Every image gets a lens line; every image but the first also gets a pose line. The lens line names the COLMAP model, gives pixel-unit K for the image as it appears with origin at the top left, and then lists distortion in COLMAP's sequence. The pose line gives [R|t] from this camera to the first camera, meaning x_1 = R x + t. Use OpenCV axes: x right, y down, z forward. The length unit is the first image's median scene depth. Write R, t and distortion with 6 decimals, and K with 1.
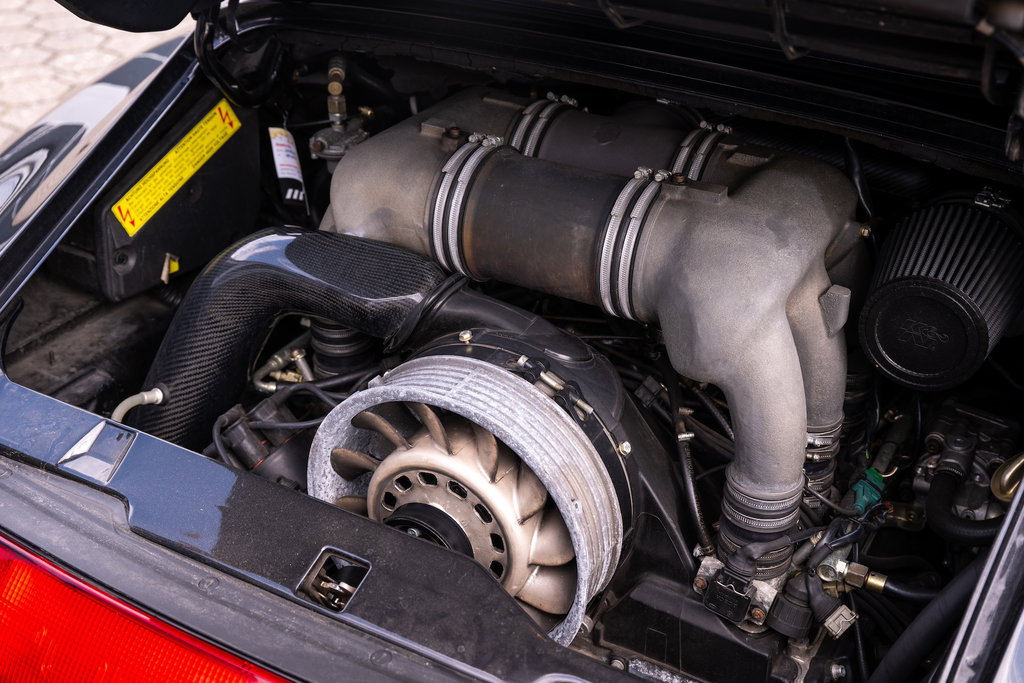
lens RADIAL K [[1264.3, 0, 512.0], [0, 1264.3, 341.5], [0, 0, 1]] dist [0.005263, 0.003534]
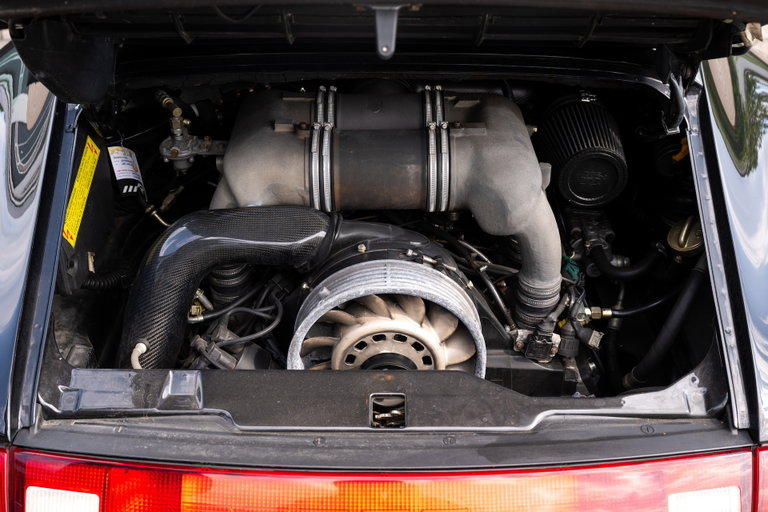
lens RADIAL K [[867.0, 0, 384.0], [0, 867.0, 256.0], [0, 0, 1]] dist [-0.001373, -0.000688]
pose [[0.871091, -0.282121, 0.402005, -0.468562], [0.253888, 0.959365, 0.123125, -0.126051], [-0.420406, -0.005189, 0.907321, -0.019191]]
